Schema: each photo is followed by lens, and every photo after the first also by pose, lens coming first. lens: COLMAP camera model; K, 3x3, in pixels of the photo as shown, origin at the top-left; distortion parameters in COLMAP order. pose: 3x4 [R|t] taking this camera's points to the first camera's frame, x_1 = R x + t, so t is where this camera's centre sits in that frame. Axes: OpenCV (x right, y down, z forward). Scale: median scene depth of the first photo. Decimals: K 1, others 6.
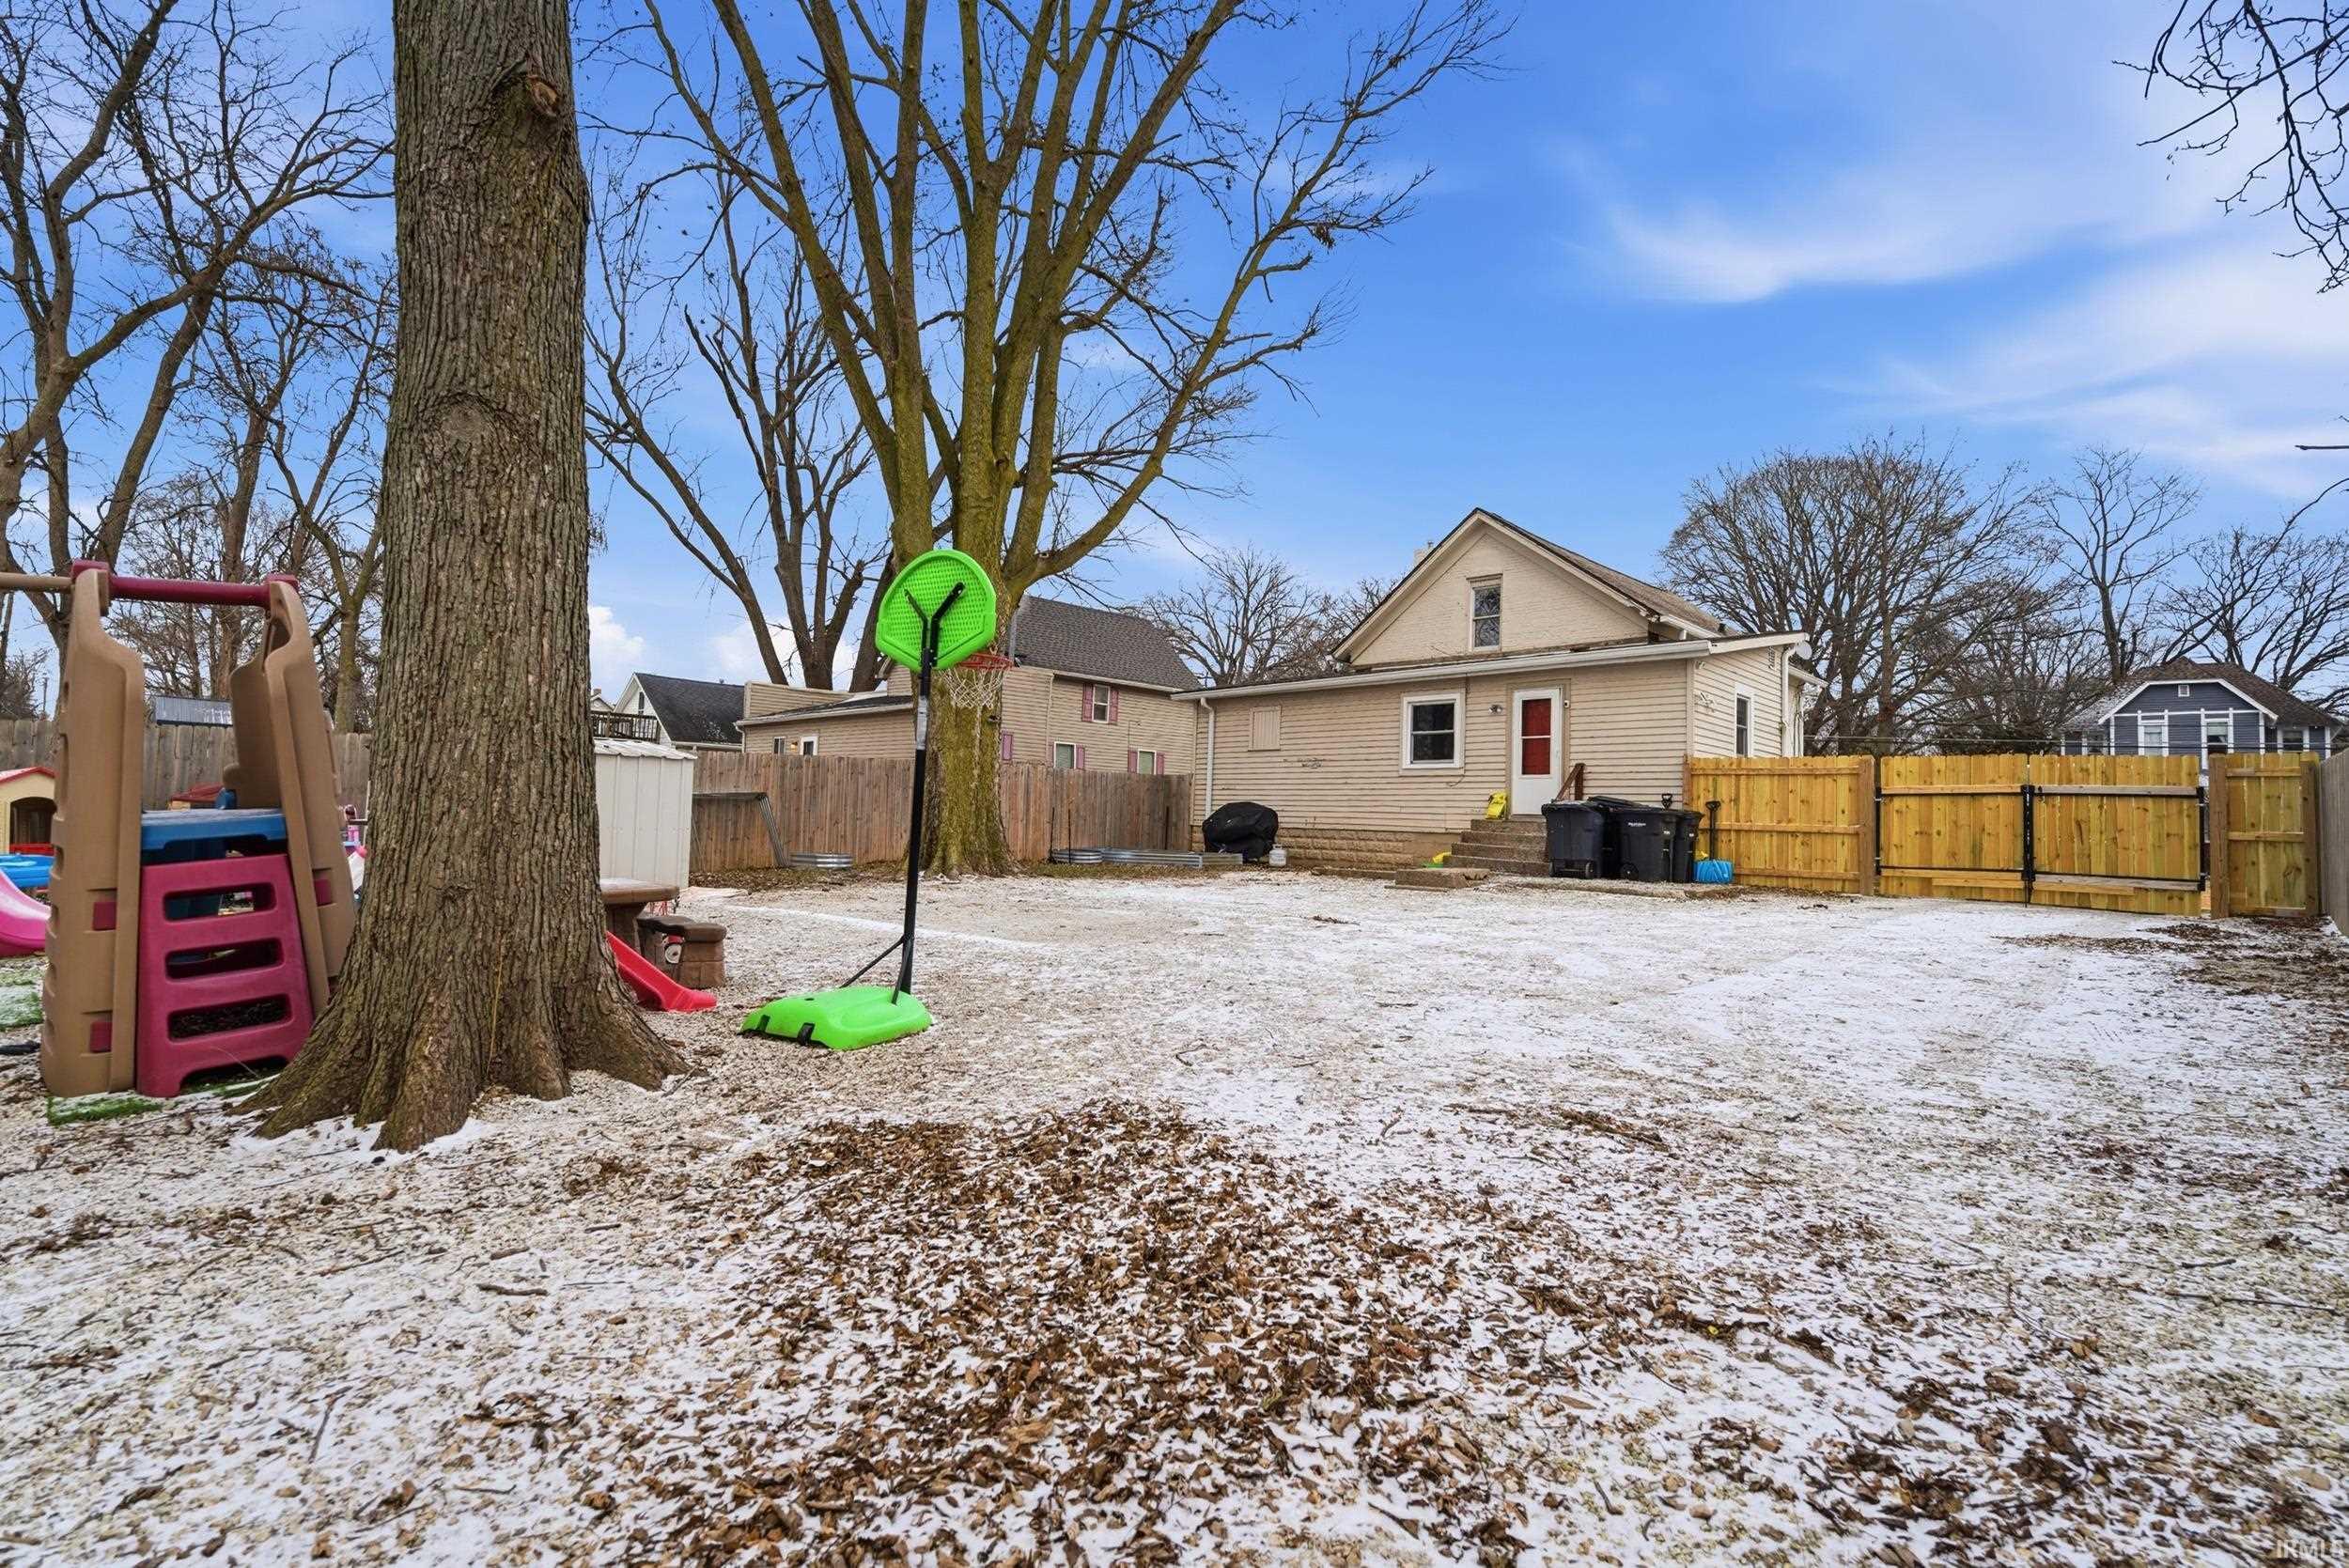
lens RADIAL K [[974.1, 0, 1174.3], [0, 974.1, 826.1], [0, 0, 1]] dist [0.001130, -0.009569]
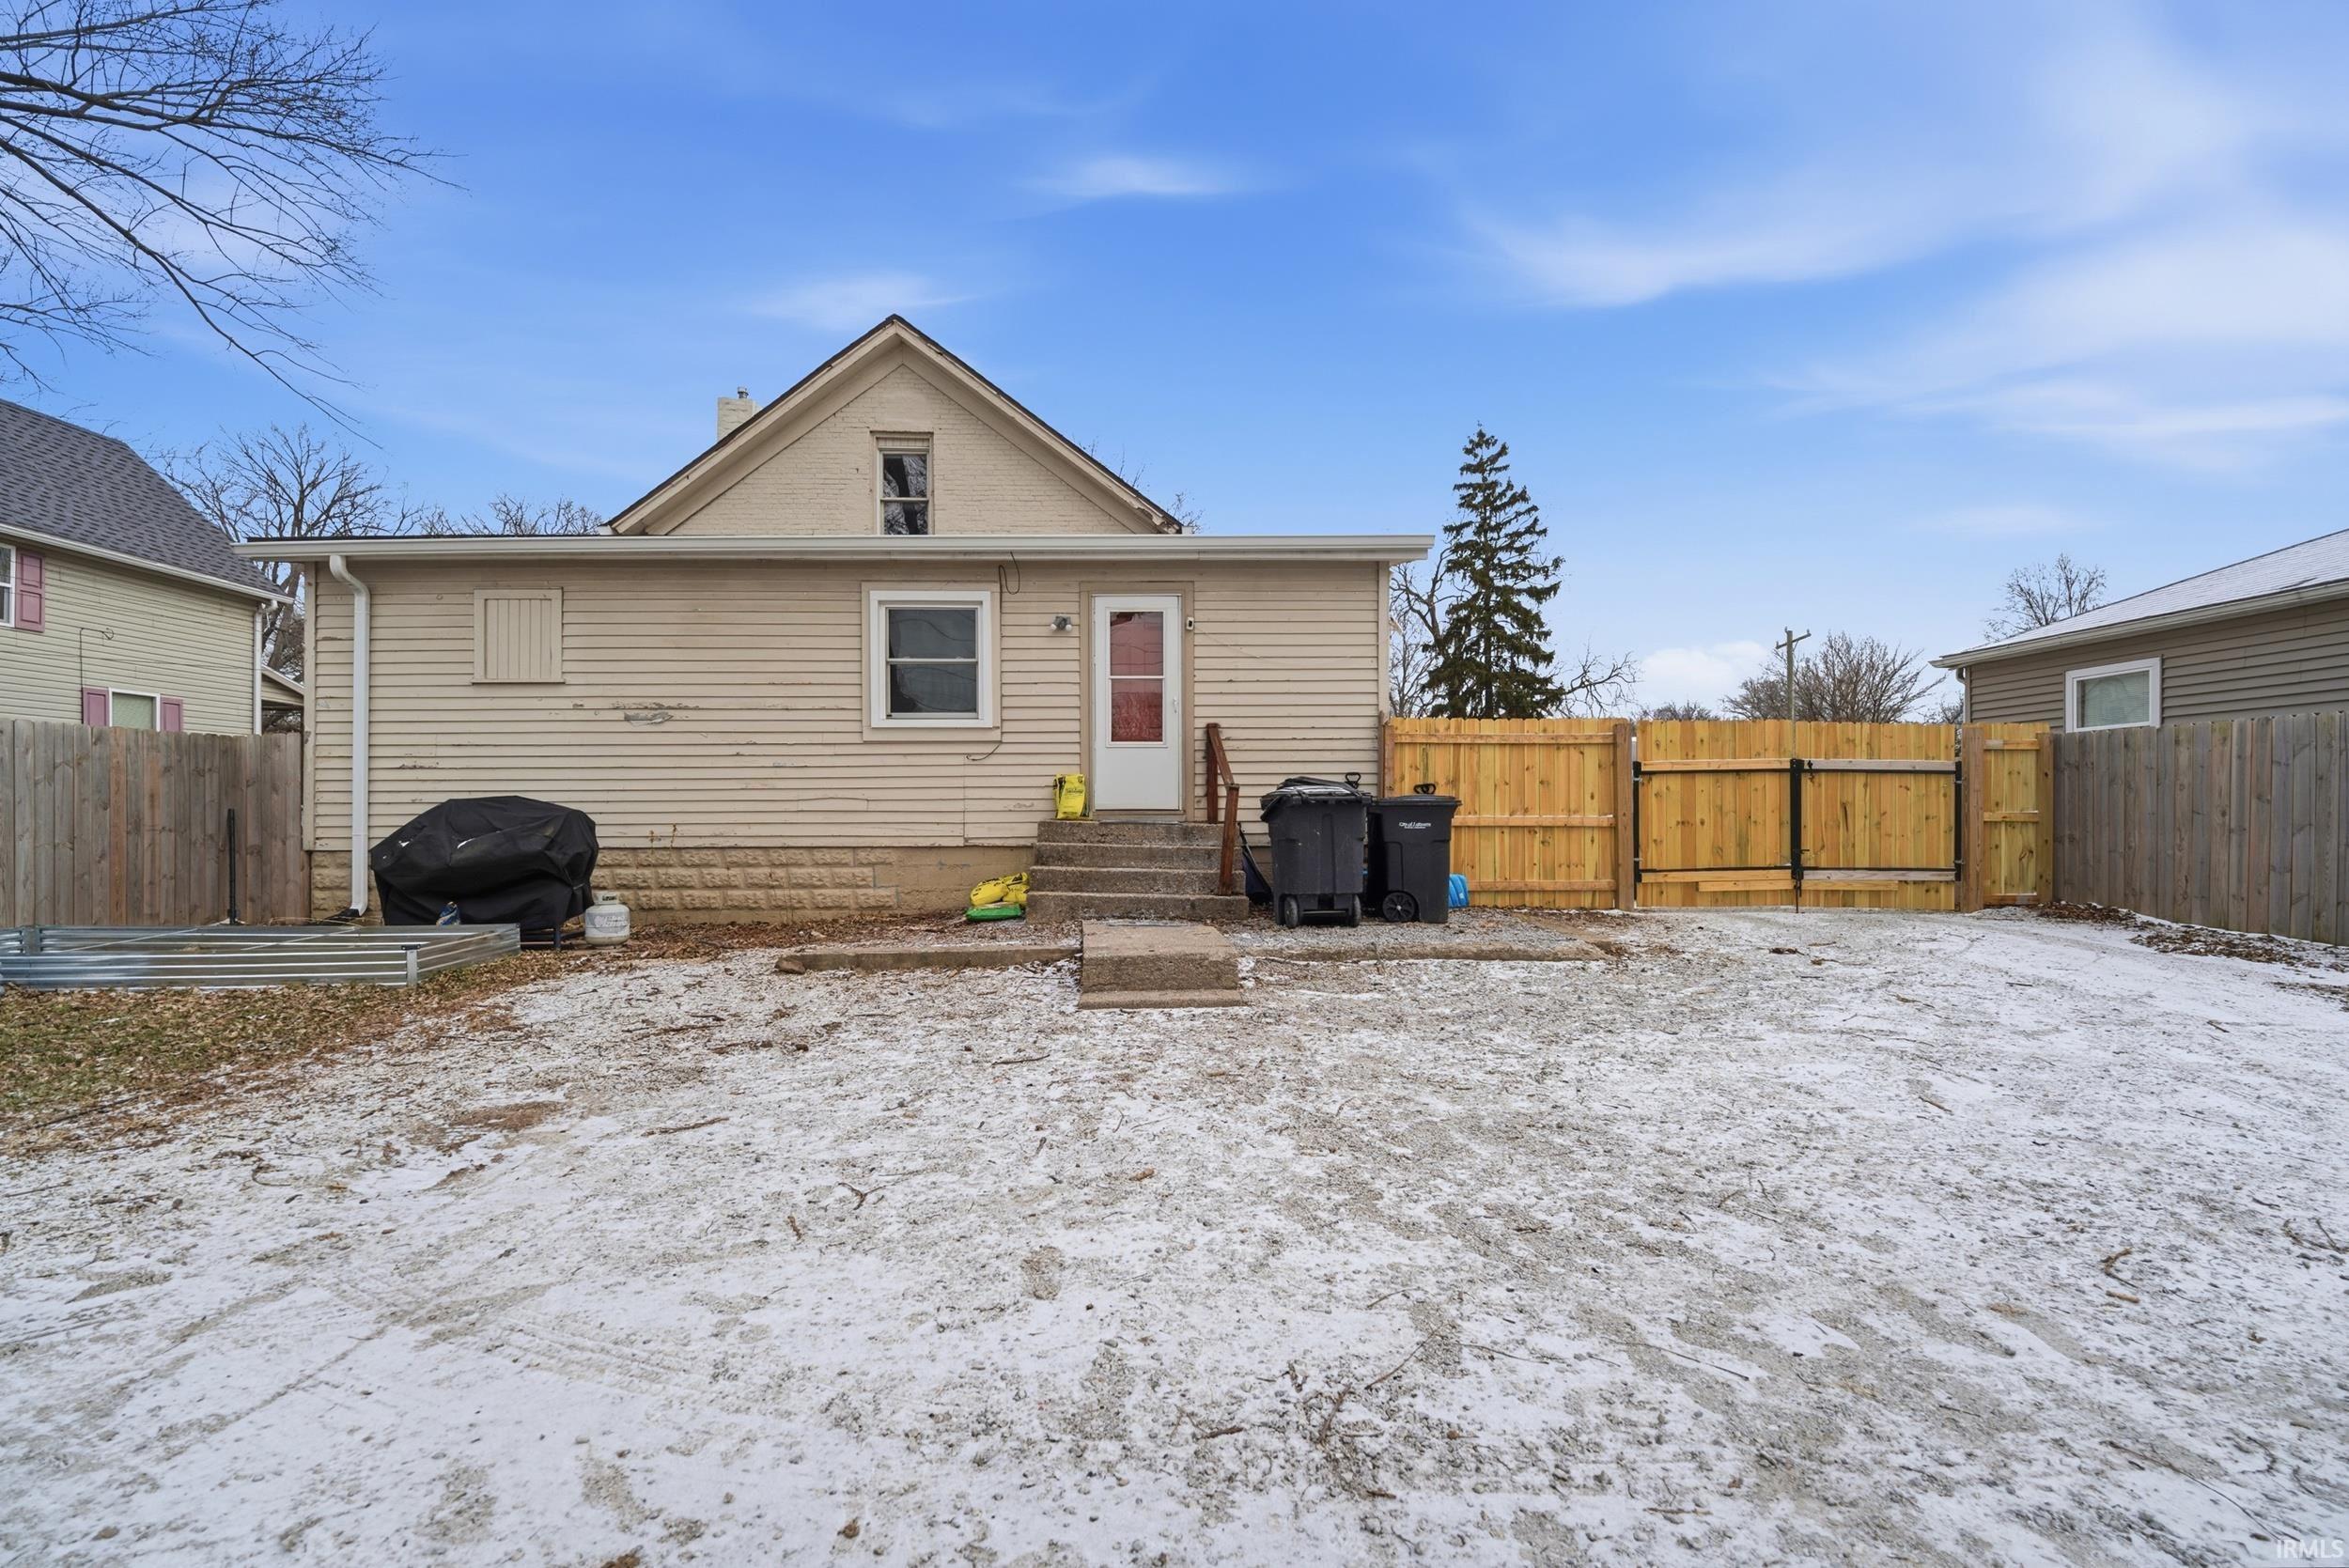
lens RADIAL K [[974.1, 0, 1174.3], [0, 974.1, 826.1], [0, 0, 1]] dist [0.001130, -0.009569]
pose [[0.692090, -0.042752, 0.720544, -0.038401], [0.029404, 0.999086, 0.031036, -0.020098], [-0.721212, -0.000293, 0.692715, 0.595329]]
